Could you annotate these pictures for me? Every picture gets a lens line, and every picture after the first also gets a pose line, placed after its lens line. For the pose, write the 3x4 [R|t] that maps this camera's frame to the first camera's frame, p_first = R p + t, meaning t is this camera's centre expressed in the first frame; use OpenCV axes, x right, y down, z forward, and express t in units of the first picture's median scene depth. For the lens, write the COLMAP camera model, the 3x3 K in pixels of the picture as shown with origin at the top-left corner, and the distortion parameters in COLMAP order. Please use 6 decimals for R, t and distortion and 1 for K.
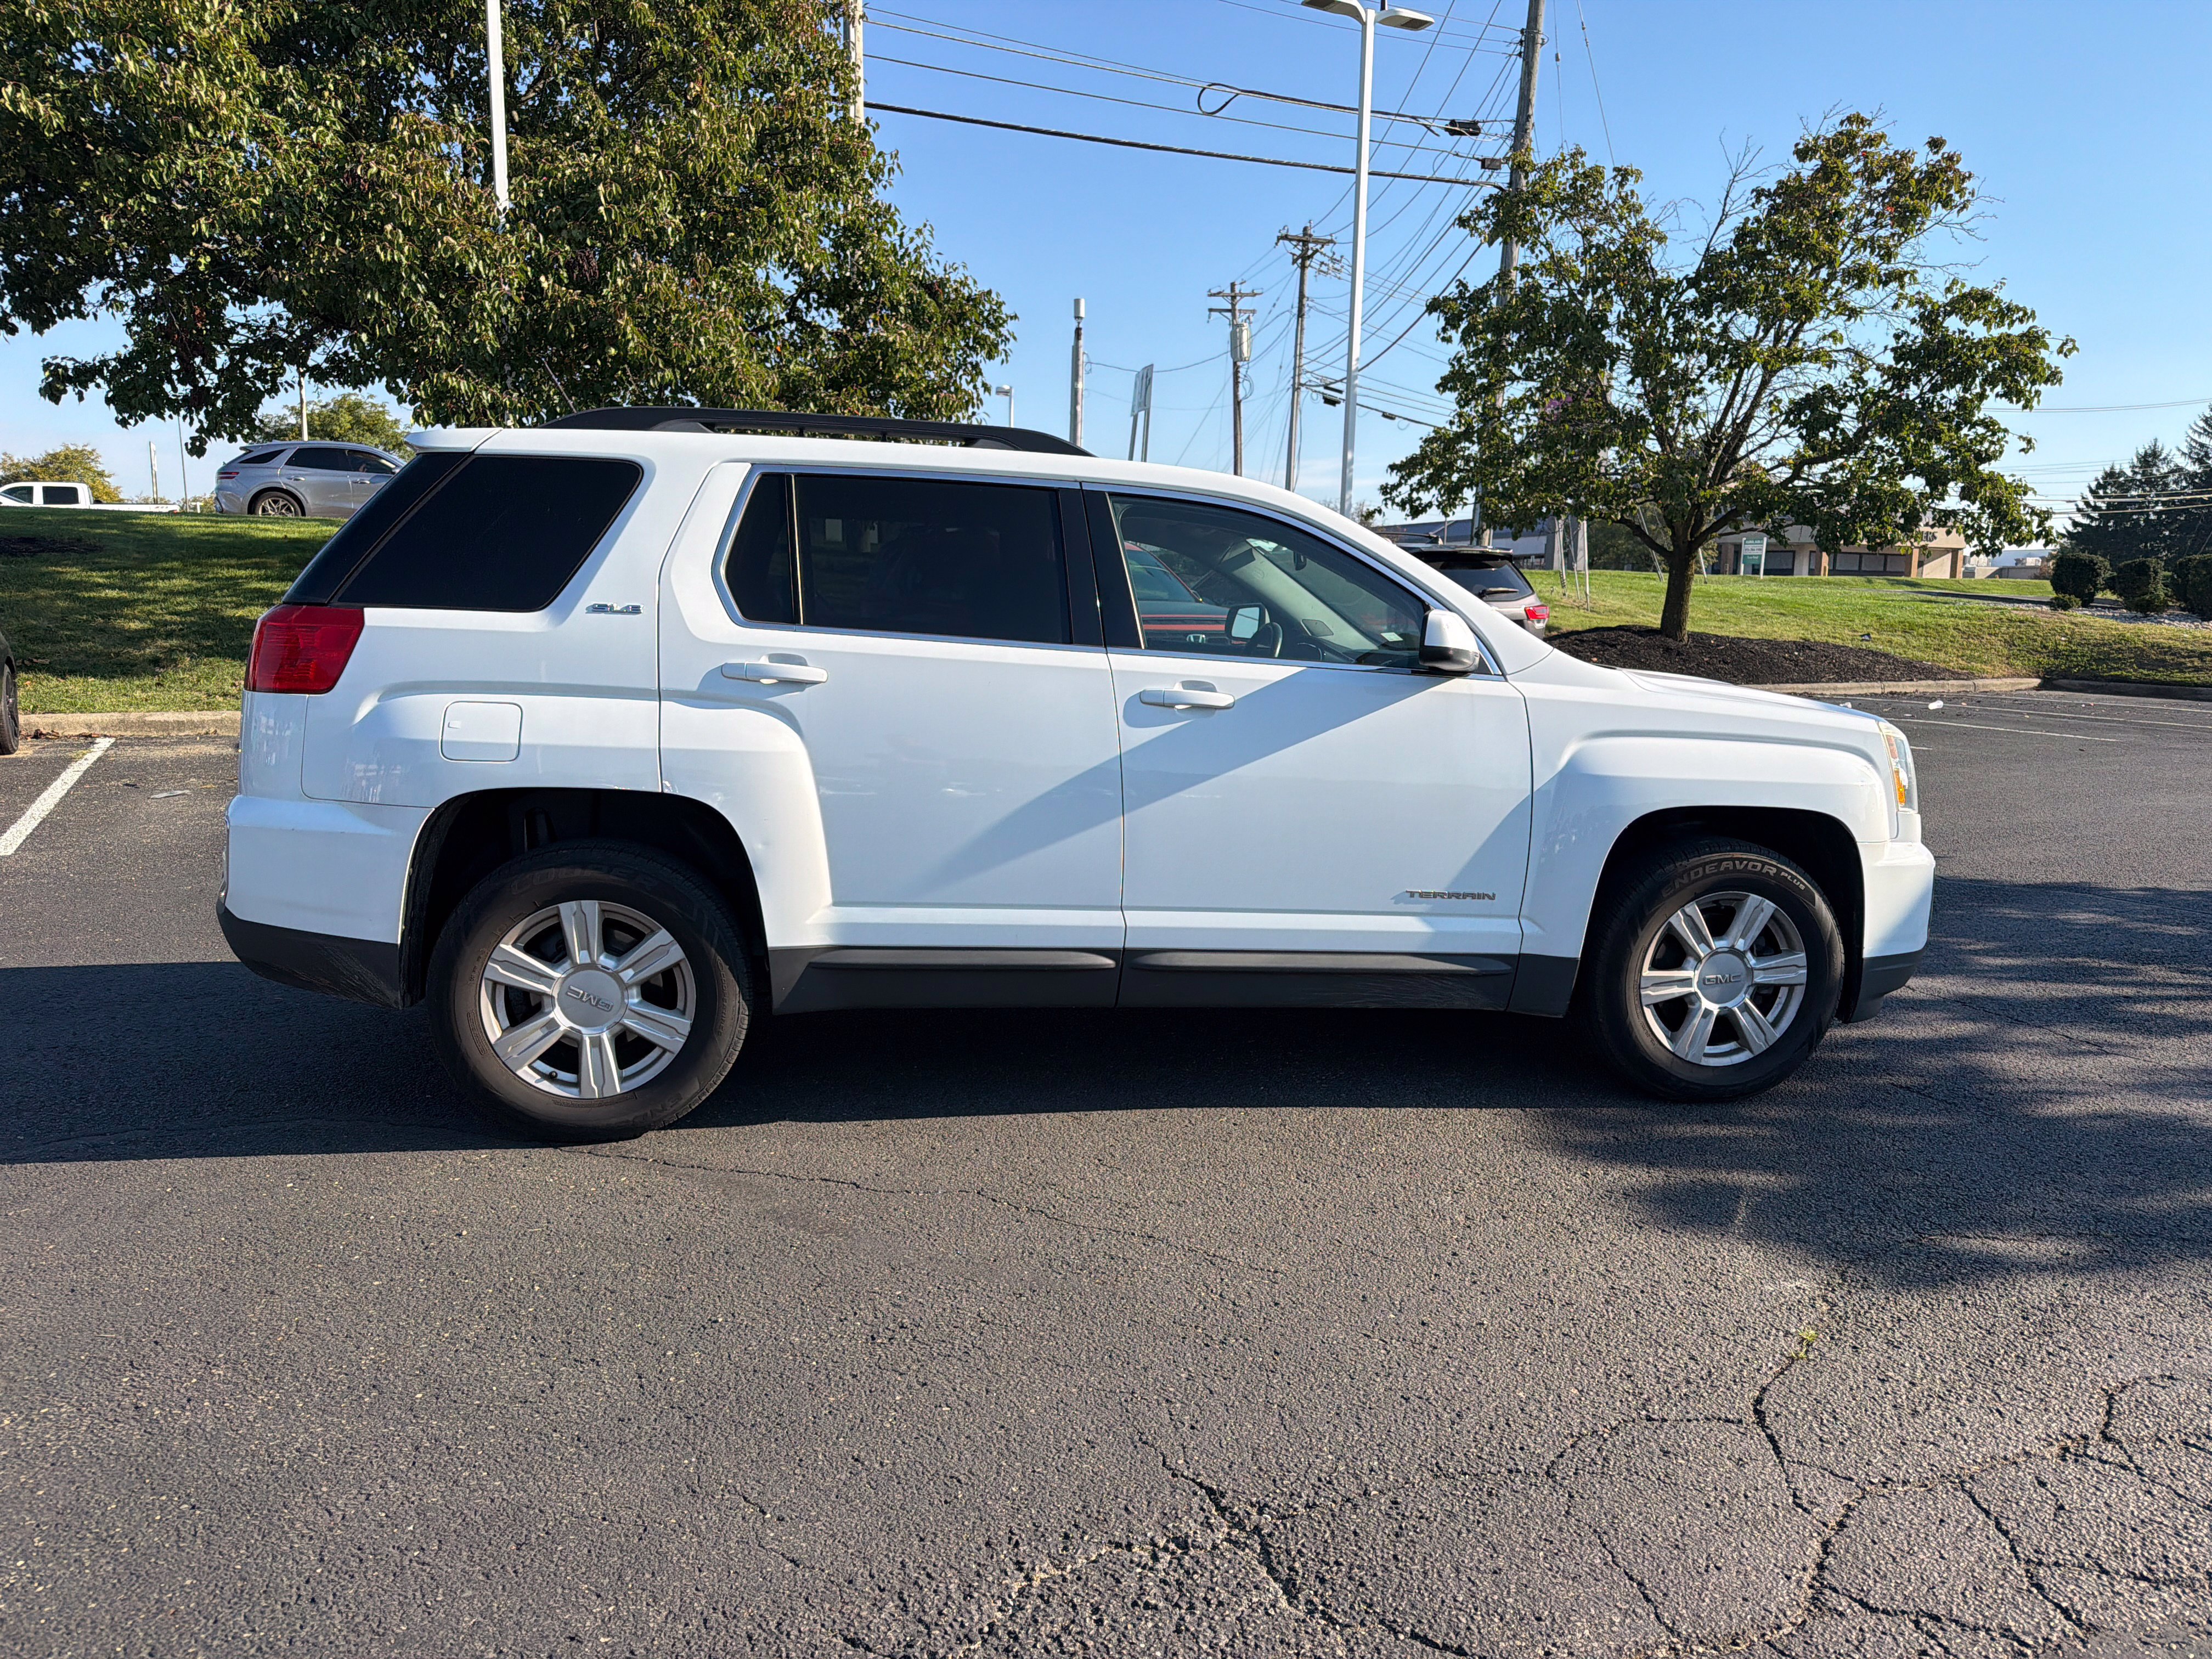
lens RADIAL K [[1562.6, 0, 1112.7], [0, 1562.6, 842.5], [0, 0, 1]] dist [0.035304, -0.044056]
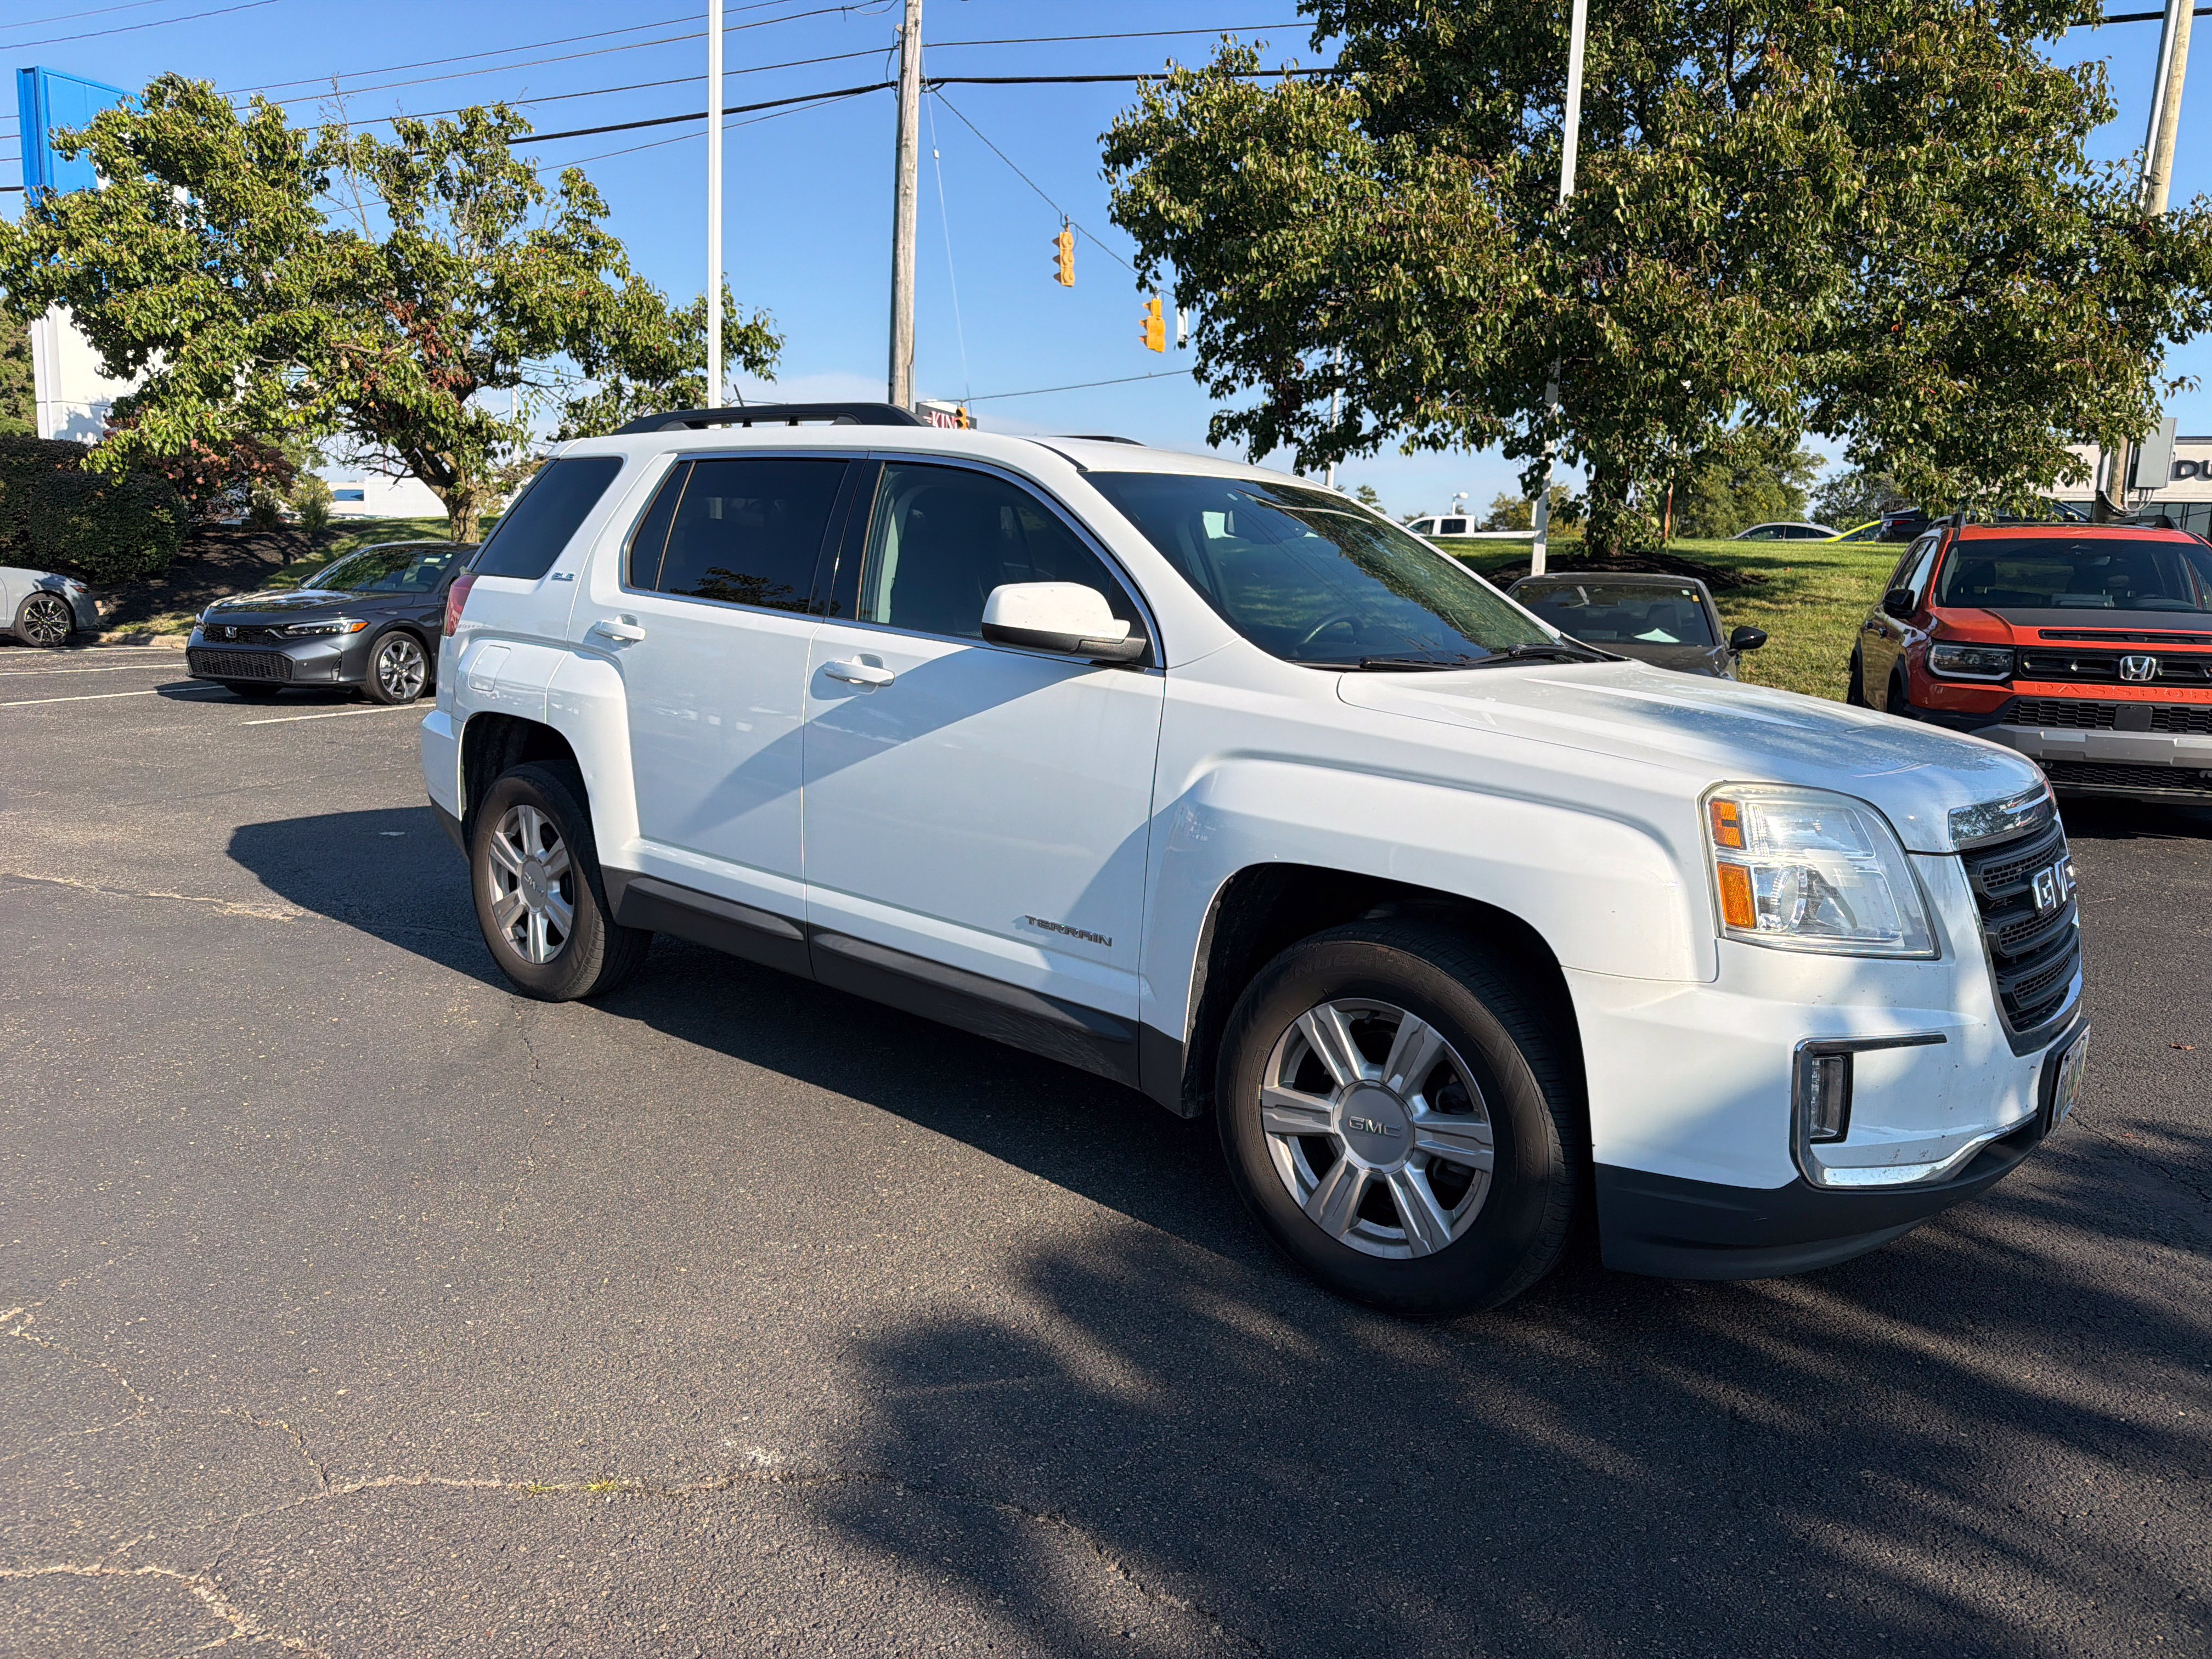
lens RADIAL K [[1562.6, 0, 1113.7], [0, 1562.6, 834.0], [0, 0, 1]] dist [0.035304, -0.044056]
pose [[0.642130, 0.122678, -0.756716, 0.833635], [-0.137444, 0.989541, 0.043793, -0.054701], [0.754174, 0.075885, 0.652275, 0.473594]]
